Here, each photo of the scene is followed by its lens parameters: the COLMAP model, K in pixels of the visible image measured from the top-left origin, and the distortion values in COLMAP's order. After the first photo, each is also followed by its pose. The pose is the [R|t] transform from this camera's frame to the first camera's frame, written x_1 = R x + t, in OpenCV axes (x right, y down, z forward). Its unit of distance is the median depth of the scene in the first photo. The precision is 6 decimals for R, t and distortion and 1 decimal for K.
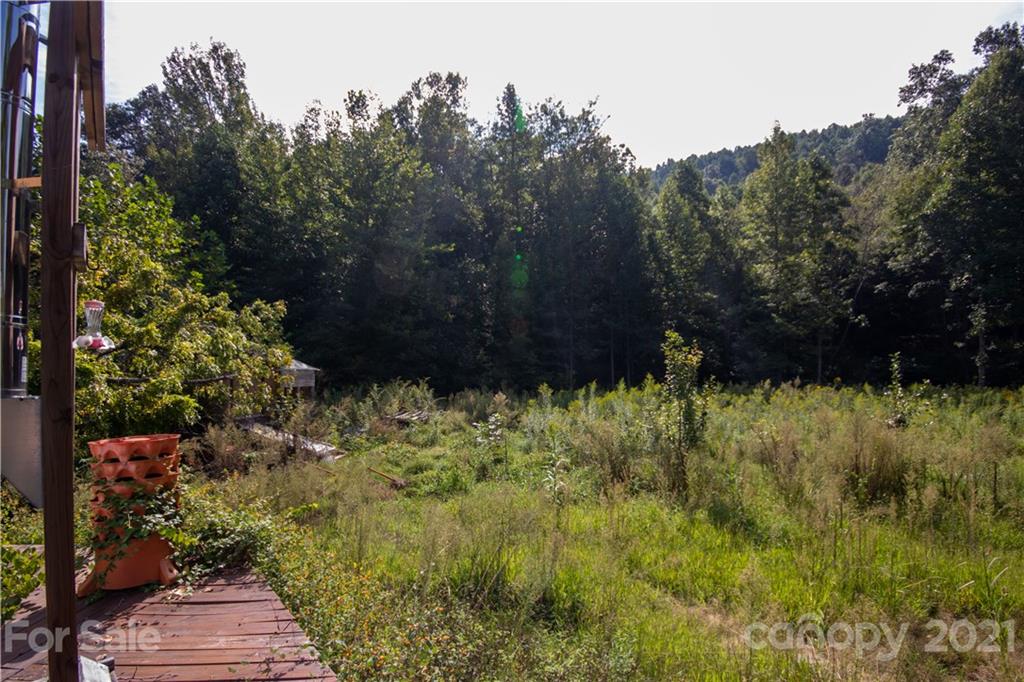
lens RADIAL K [[472.2, 0, 518.6], [0, 472.2, 366.9], [0, 0, 1]] dist [0.009300, -0.011178]
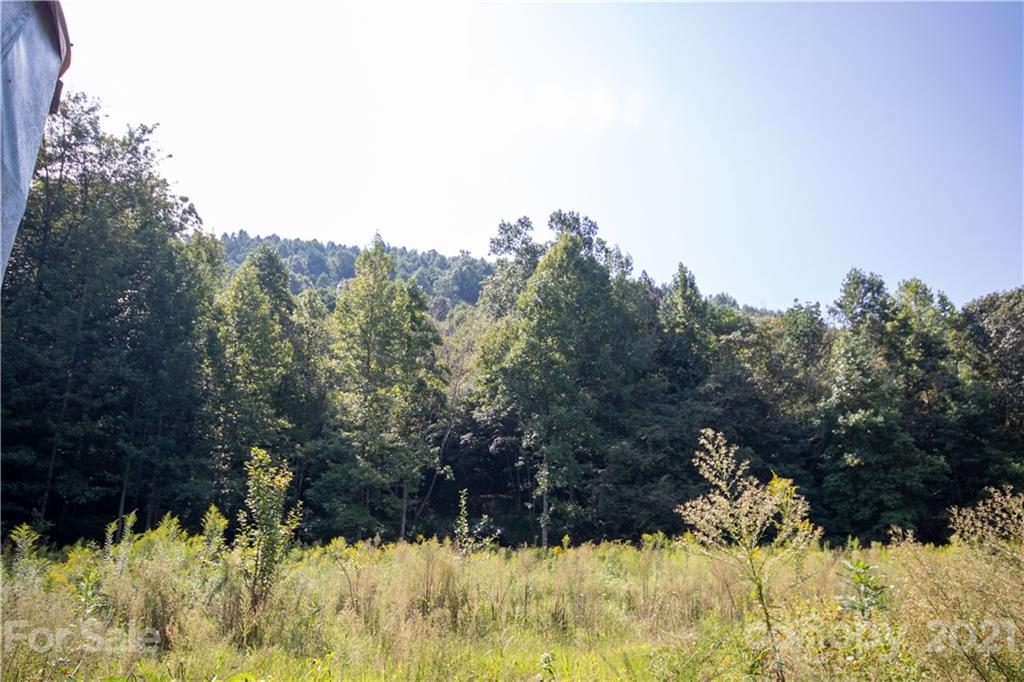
lens RADIAL K [[695.5, 0, 513.9], [0, 695.5, 358.5], [0, 0, 1]] dist [-0.010146, 0.042043]
pose [[0.751865, 0.180838, 0.634032, -0.045691], [-0.021023, 0.967736, -0.251086, 0.021127], [-0.658981, 0.175453, 0.731409, -0.075125]]
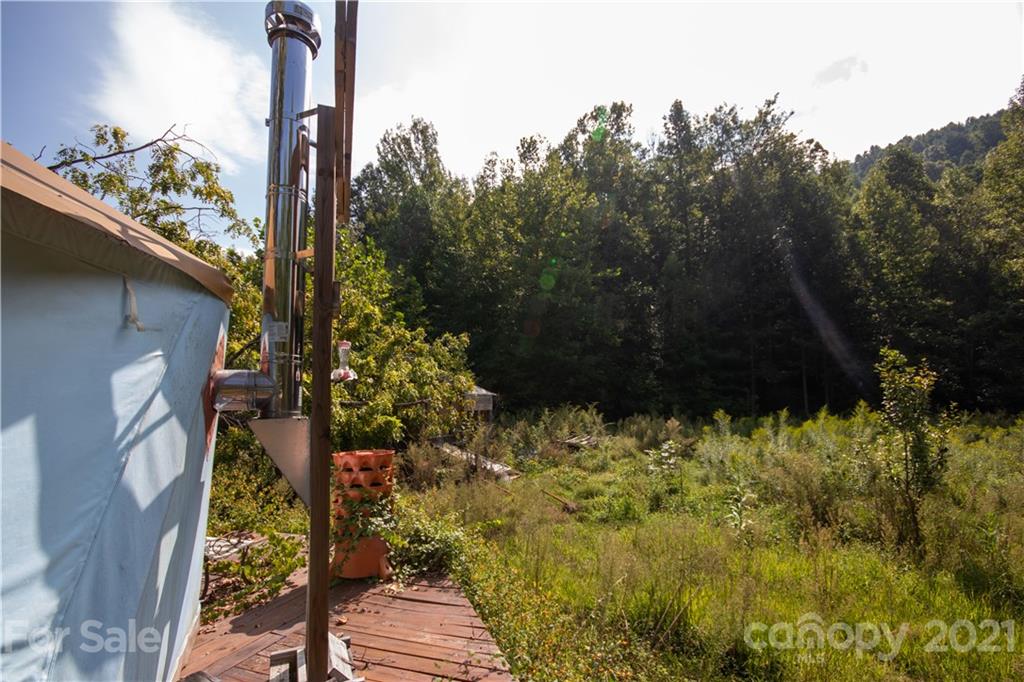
lens RADIAL K [[472.2, 0, 518.6], [0, 472.2, 366.9], [0, 0, 1]] dist [0.009300, -0.011178]
pose [[0.940072, -0.020152, -0.340380, -0.002289], [0.002453, 0.998626, -0.052347, -0.000308], [0.340967, 0.048375, 0.938830, -0.001274]]
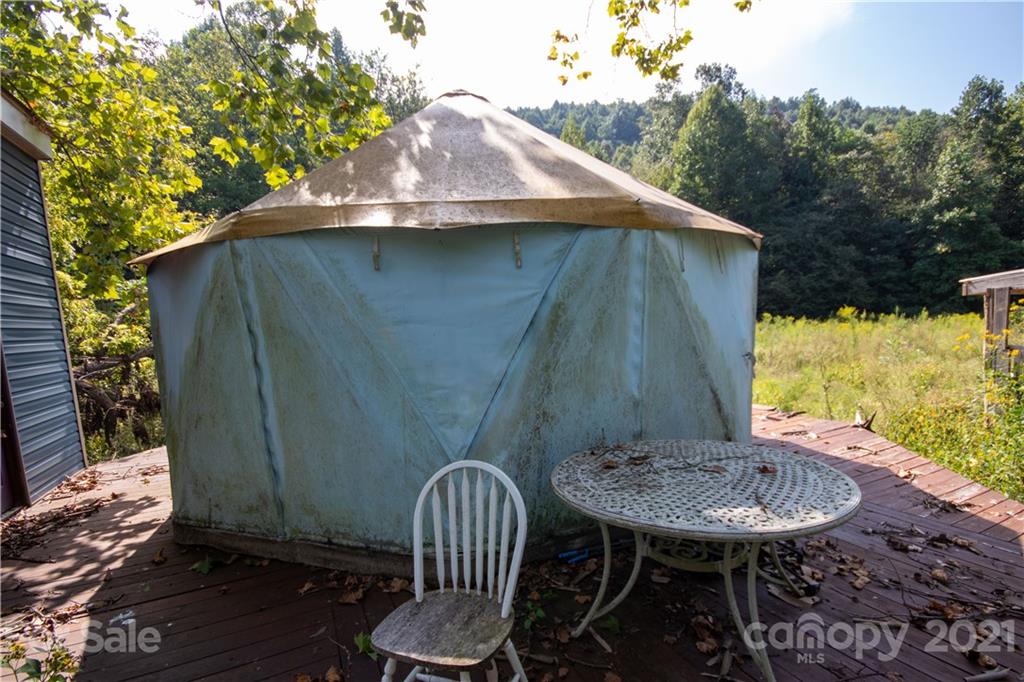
lens RADIAL K [[472.2, 0, 518.6], [0, 472.2, 366.9], [0, 0, 1]] dist [0.009300, -0.011178]
pose [[0.908287, -0.067281, 0.412902, -0.170499], [0.023837, 0.993703, 0.109483, 0.001157], [-0.417668, -0.089600, 0.904171, -0.159420]]
